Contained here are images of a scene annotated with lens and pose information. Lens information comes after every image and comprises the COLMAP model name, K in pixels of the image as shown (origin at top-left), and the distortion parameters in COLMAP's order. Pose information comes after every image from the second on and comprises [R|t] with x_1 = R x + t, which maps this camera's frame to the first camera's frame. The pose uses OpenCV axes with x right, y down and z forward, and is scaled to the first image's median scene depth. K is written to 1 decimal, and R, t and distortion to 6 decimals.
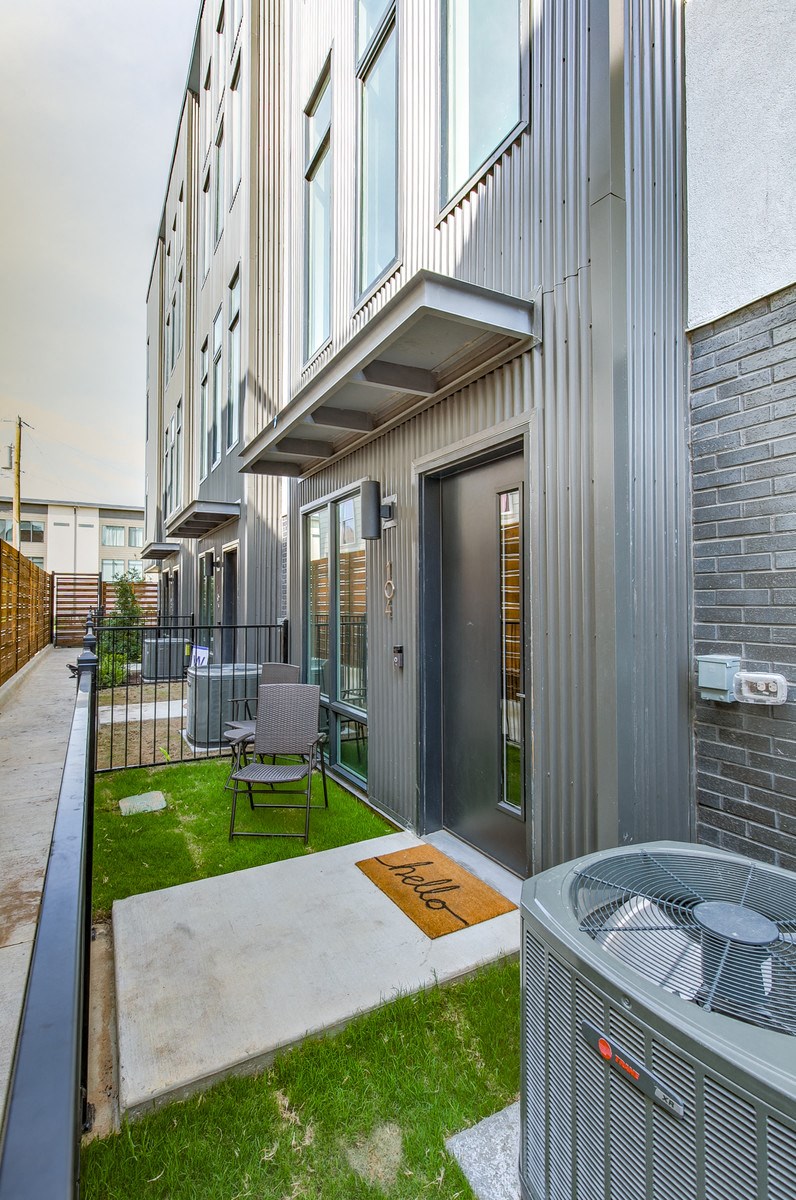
lens RADIAL K [[540.1, 0, 387.7], [0, 540.1, 591.5], [0, 0, 1]] dist [0.002889, -0.000629]
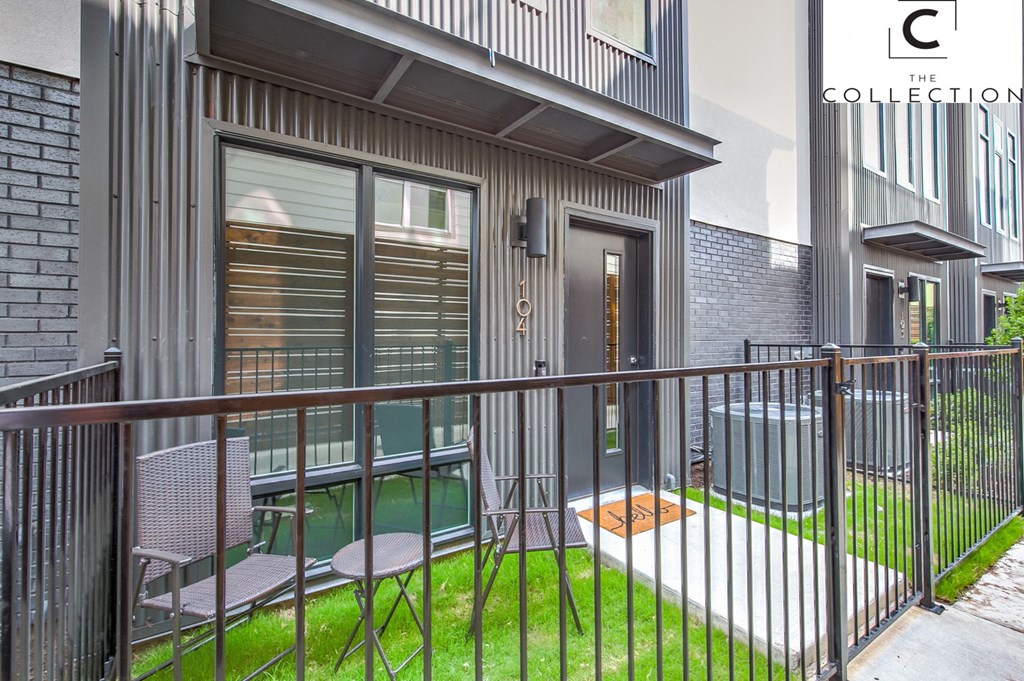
lens RADIAL K [[460.9, 0, 512.9], [0, 460.9, 335.9], [0, 0, 1]] dist [0.002889, -0.000629]
pose [[-0.092291, 0.003508, 0.995726, -0.927987], [-0.015775, 0.999863, -0.004984, 0.060796], [-0.995607, -0.016167, -0.092223, 1.158455]]
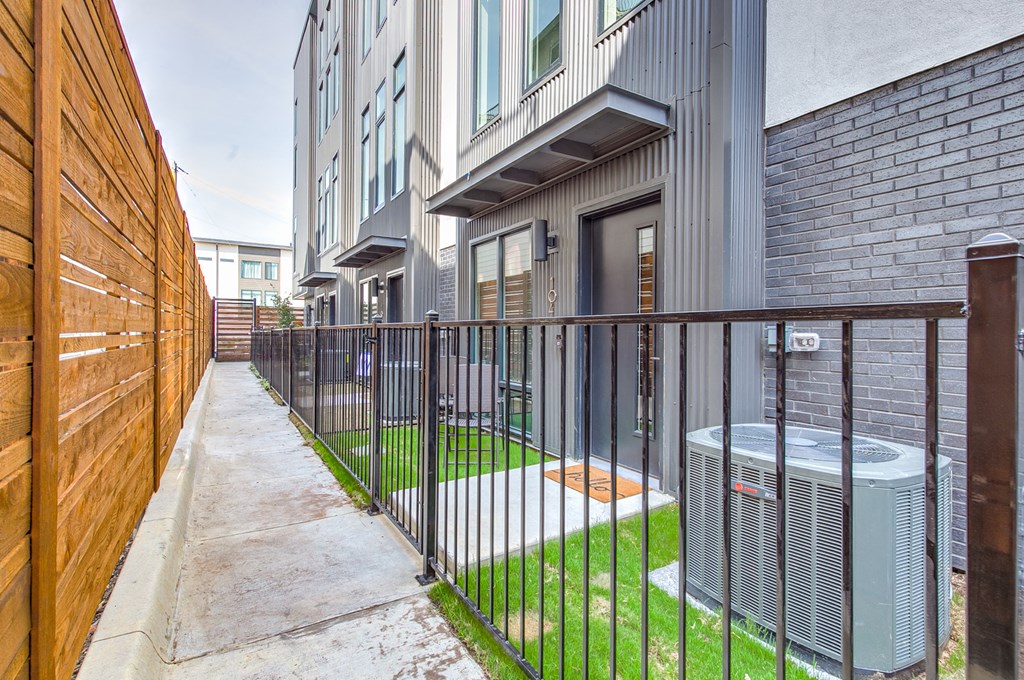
lens RADIAL K [[460.9, 0, 512.9], [0, 460.9, 335.4], [0, 0, 1]] dist [0.002889, -0.000629]
pose [[0.997411, 0.006471, 0.071621, -0.205692], [-0.008283, 0.999652, 0.025036, 0.077368], [-0.071434, -0.025565, 0.997118, -0.239401]]
